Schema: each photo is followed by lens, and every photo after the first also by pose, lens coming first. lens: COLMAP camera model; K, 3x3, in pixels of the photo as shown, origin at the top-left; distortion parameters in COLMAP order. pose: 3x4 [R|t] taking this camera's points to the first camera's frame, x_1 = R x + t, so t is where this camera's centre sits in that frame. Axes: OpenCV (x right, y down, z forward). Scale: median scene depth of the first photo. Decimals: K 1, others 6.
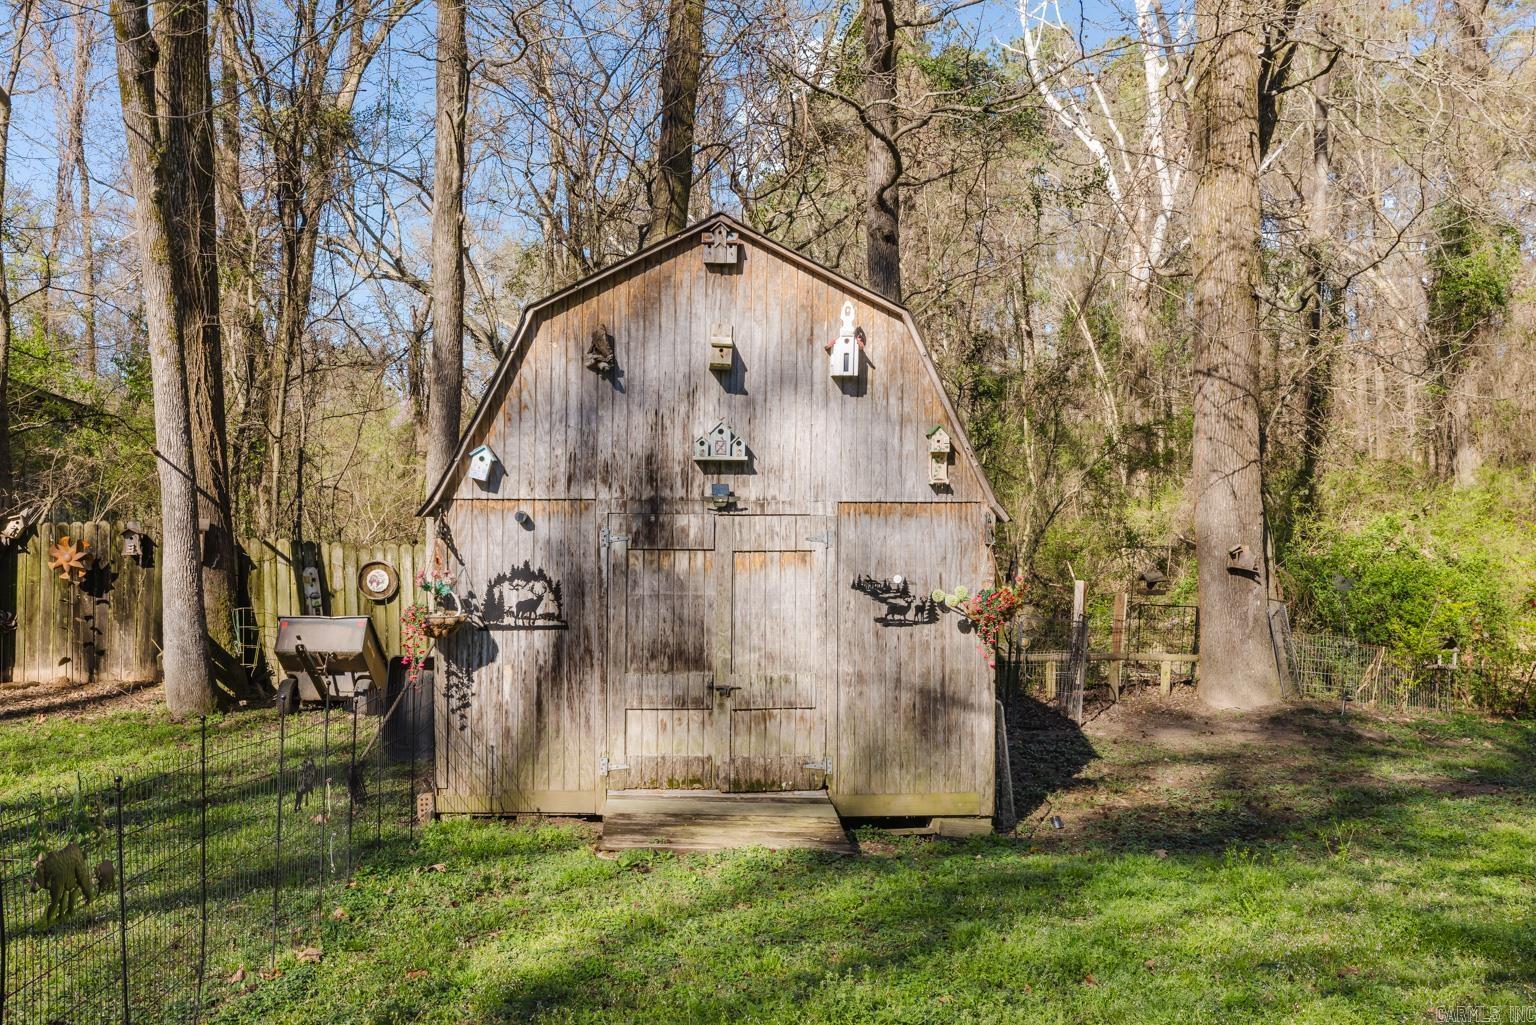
lens RADIAL K [[1332.1, 0, 770.1], [0, 1332.1, 505.7], [0, 0, 1]] dist [0.000119, -0.001118]
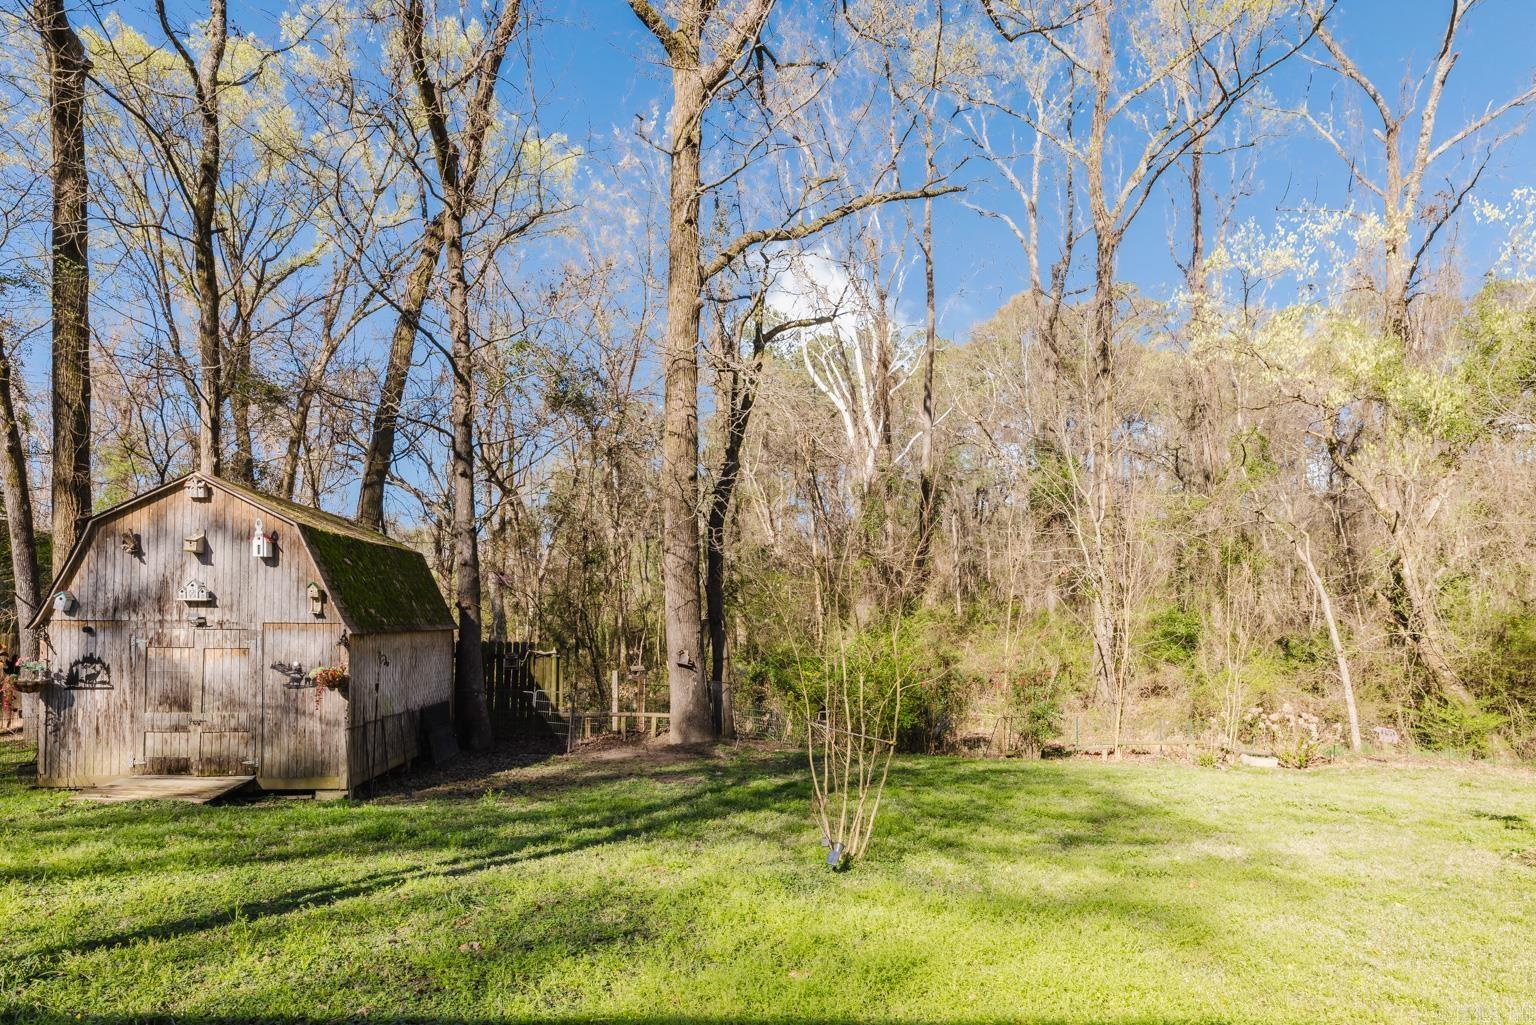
lens RADIAL K [[878.0, 0, 747.8], [0, 878.0, 601.4], [0, 0, 1]] dist [-0.003748, -0.001026]
pose [[0.999346, 0.006427, 0.035595, 0.700423], [-0.005296, 0.999481, -0.031782, 0.003112], [-0.035780, 0.031573, 0.998861, -0.275179]]
